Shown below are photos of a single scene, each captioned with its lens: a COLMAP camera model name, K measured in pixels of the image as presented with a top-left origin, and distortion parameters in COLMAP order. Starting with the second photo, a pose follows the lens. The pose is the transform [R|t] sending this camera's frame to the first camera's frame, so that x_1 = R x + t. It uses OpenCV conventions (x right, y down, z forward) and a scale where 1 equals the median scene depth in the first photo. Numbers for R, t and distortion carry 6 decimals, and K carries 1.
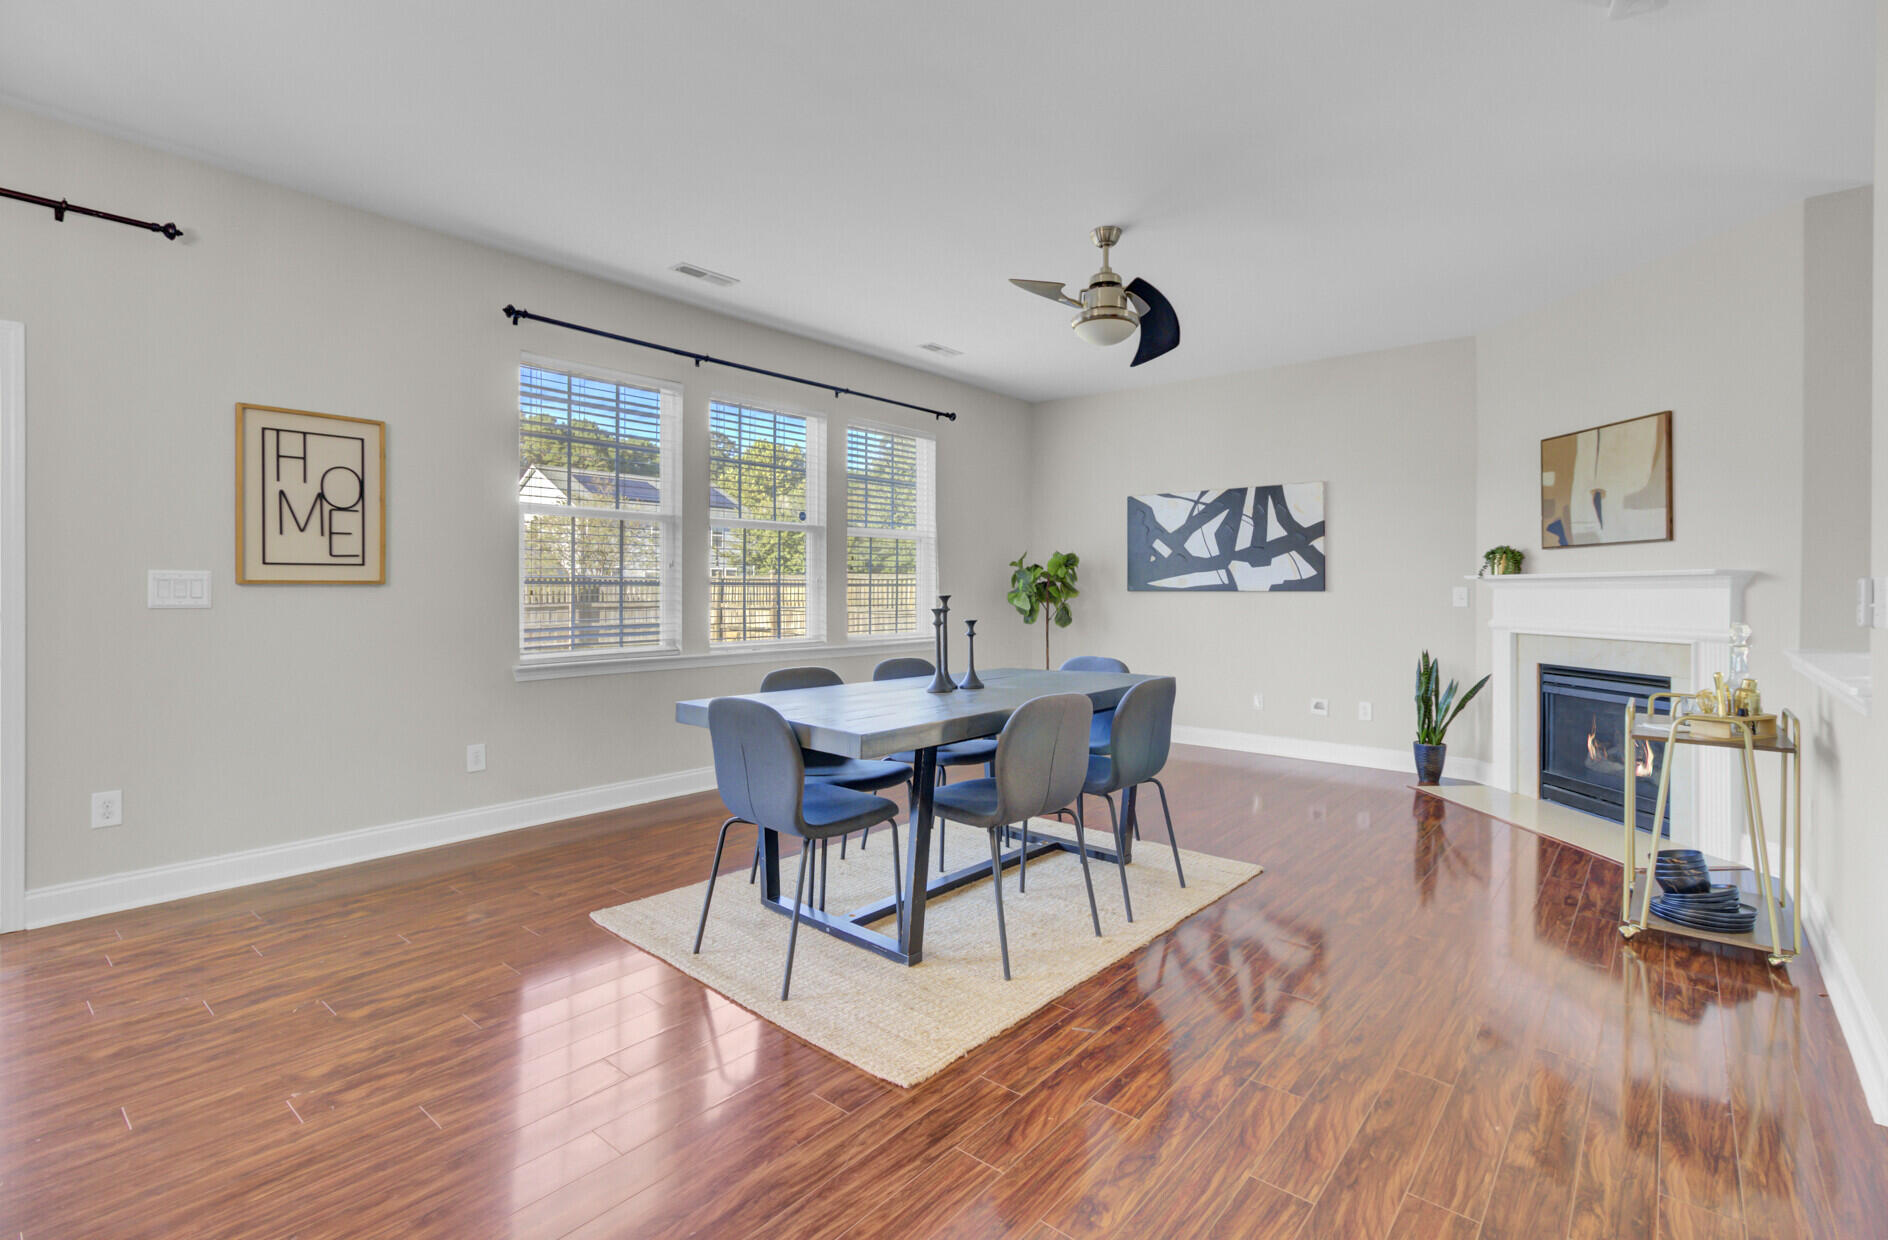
lens RADIAL K [[871.5, 0, 953.8], [0, 871.5, 587.5], [0, 0, 1]] dist [0.000277, 0.000154]
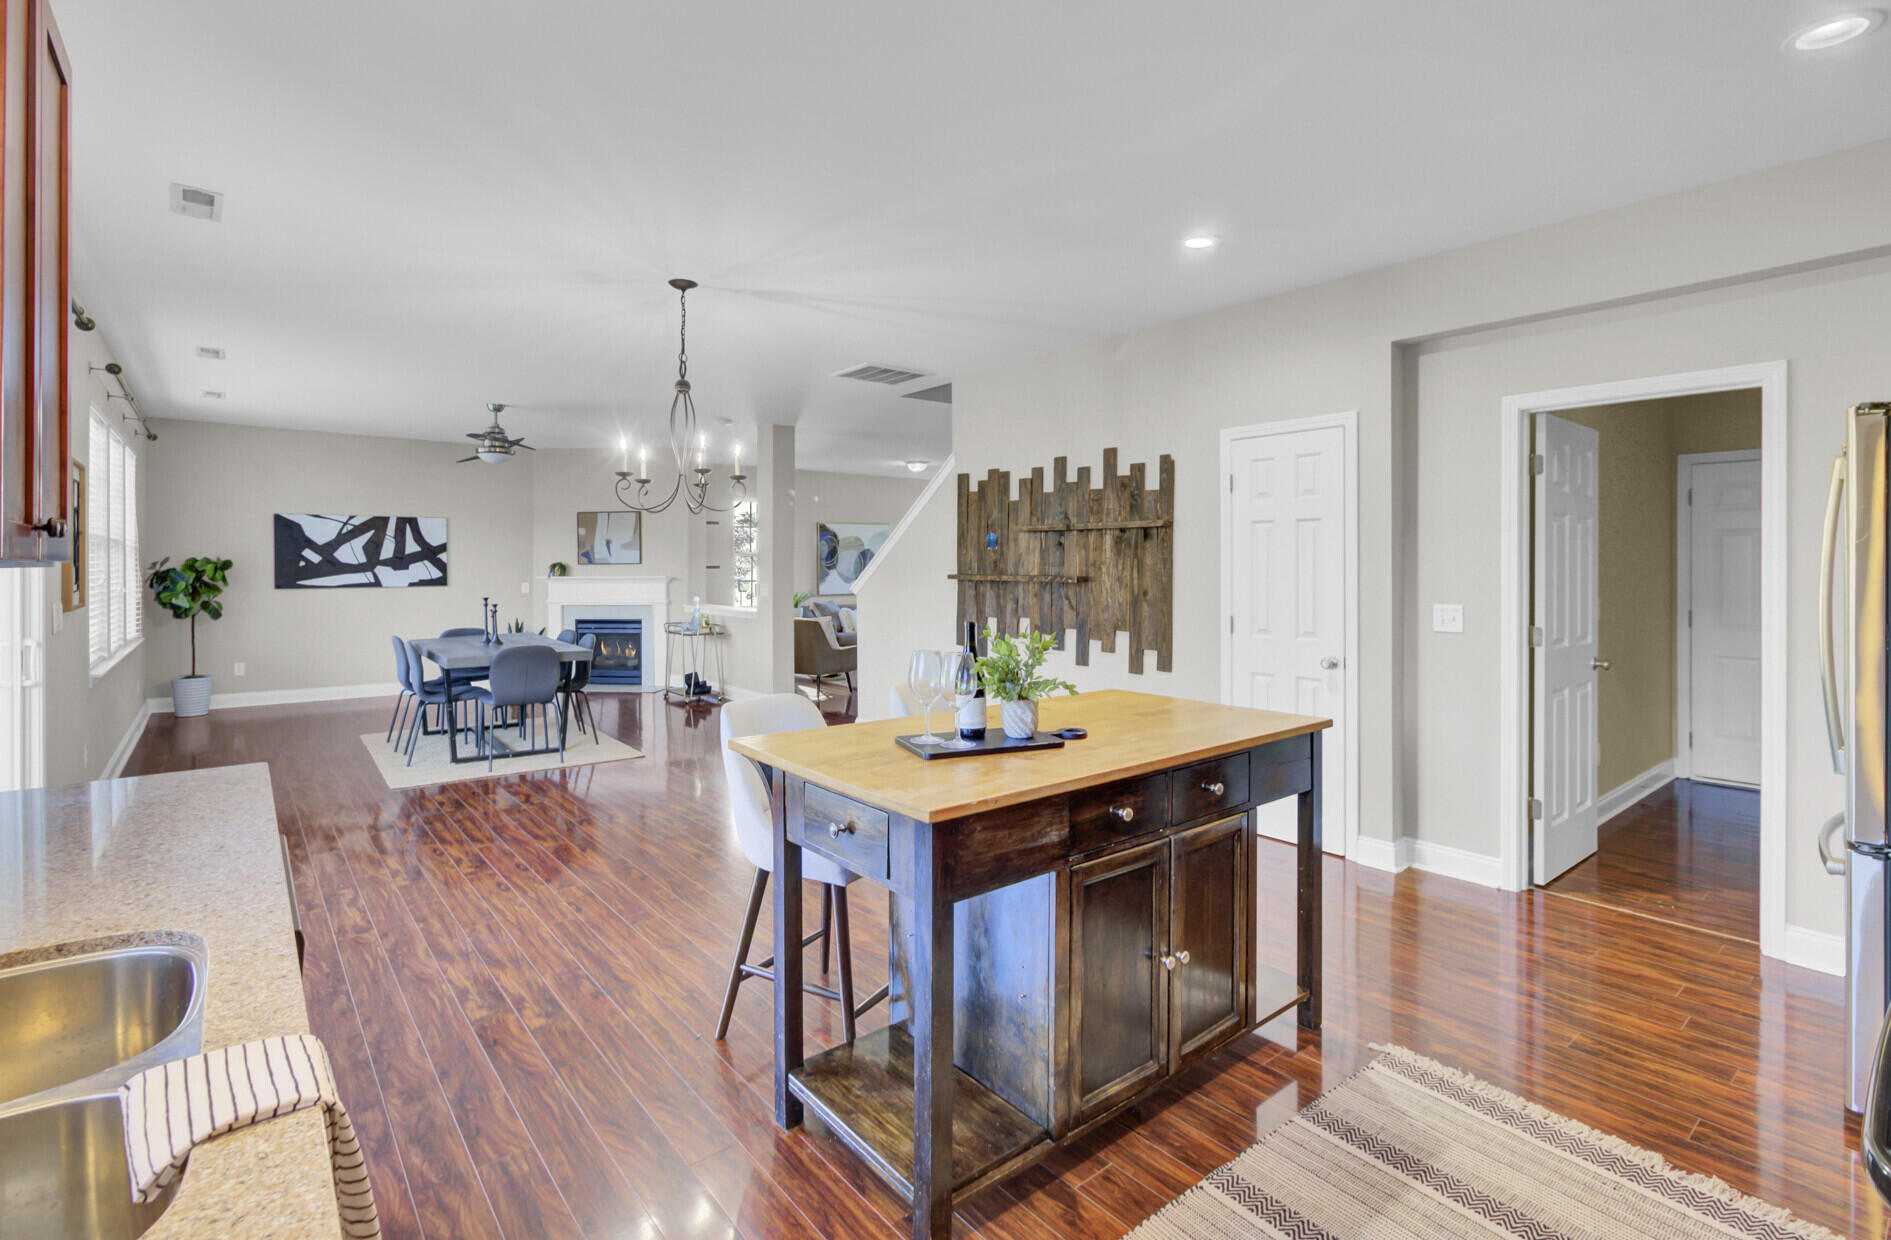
lens RADIAL K [[884.6, 0, 938.6], [0, 884.6, 591.2], [0, 0, 1]] dist [0.003441, 0.000414]
pose [[0.198130, -0.033899, 0.979589, -0.994375], [-0.000476, 0.999398, 0.034681, -0.043162], [-0.980176, -0.007337, 0.197995, -0.217475]]
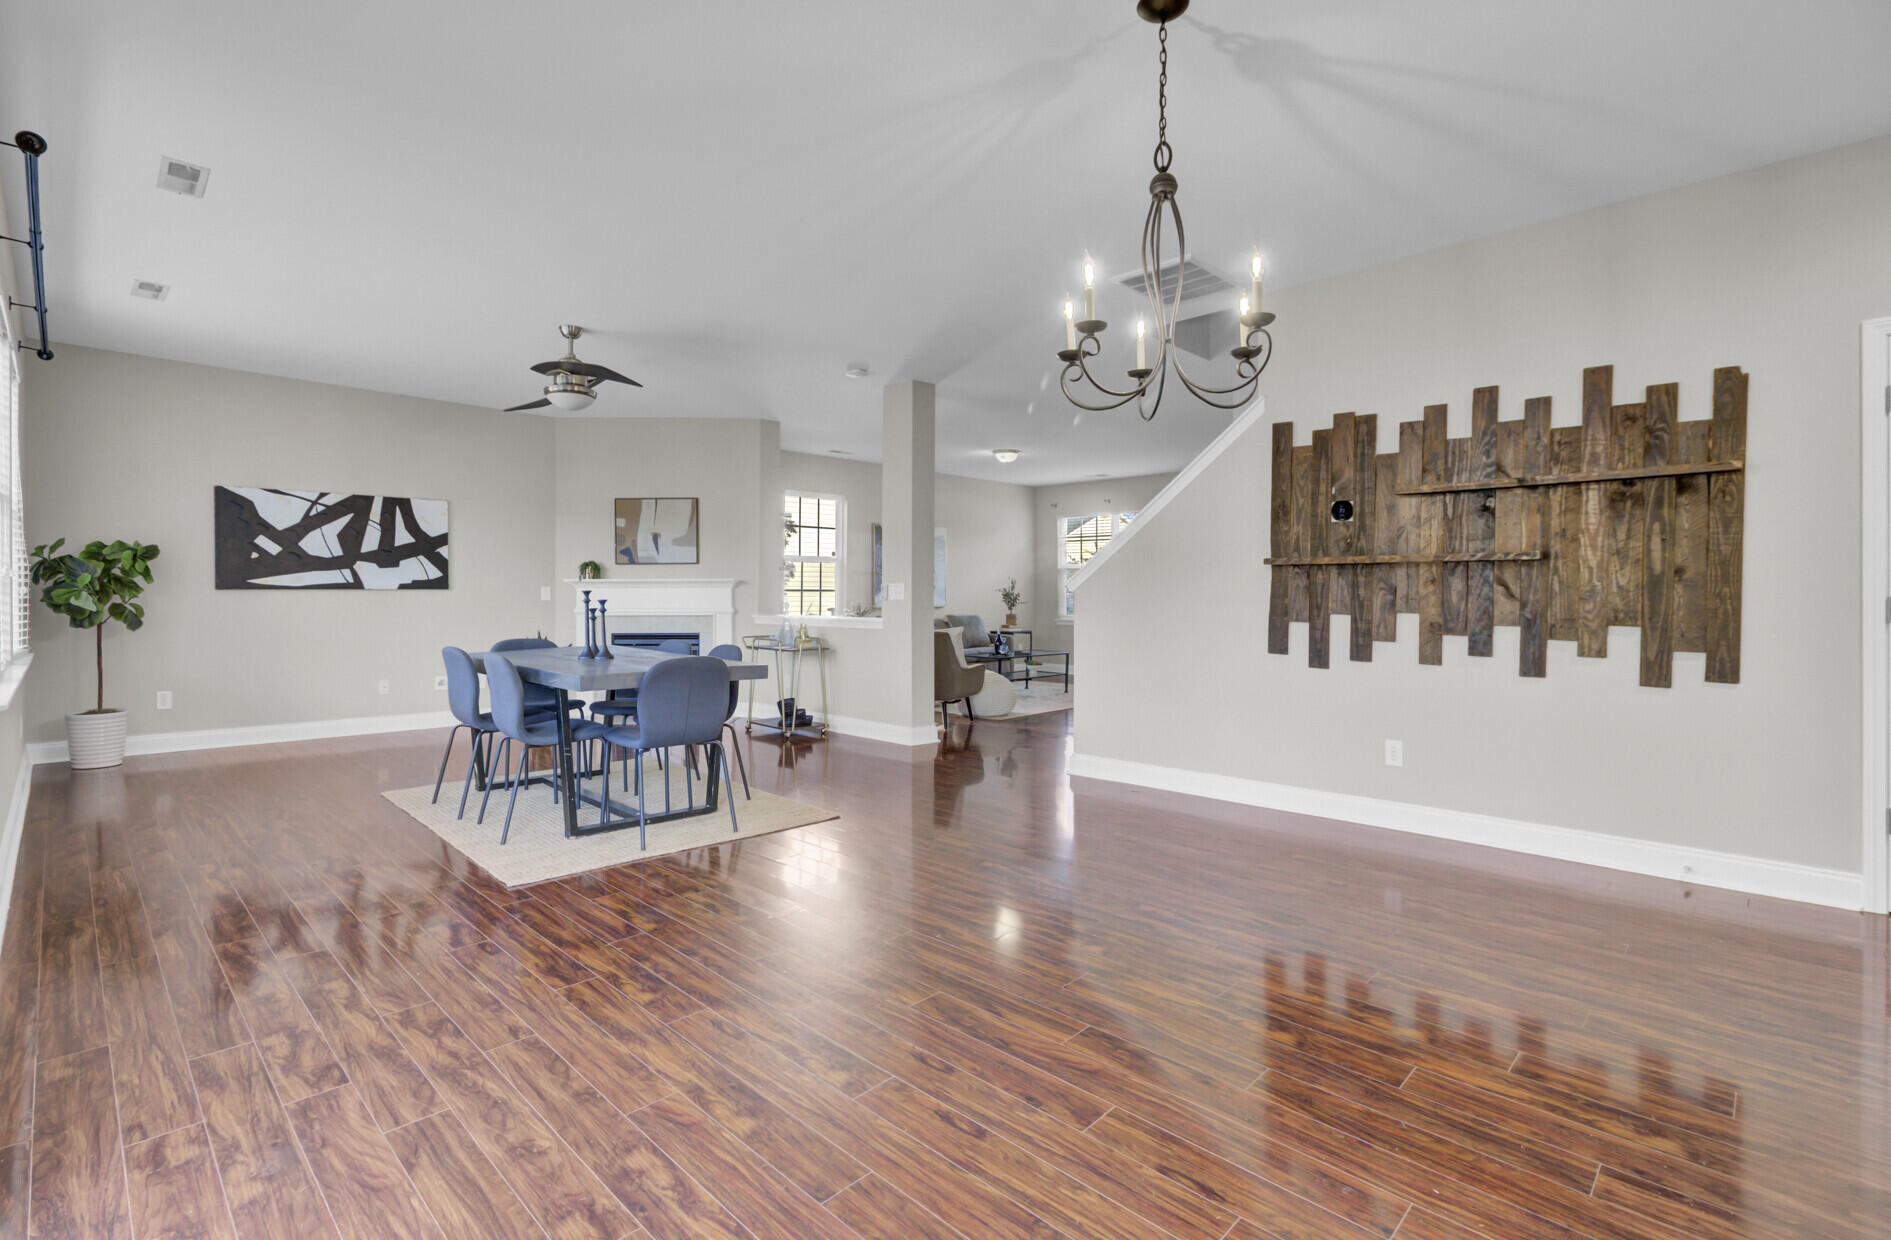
lens RADIAL K [[869.1, 0, 945.5], [0, 869.1, 620.0], [0, 0, 1]] dist [-0.003095, 0.000380]
pose [[0.081986, -0.033242, 0.996079, -0.742804], [-0.004237, 0.999423, 0.033703, 0.002940], [-0.996625, -0.006984, 0.081797, 0.190489]]
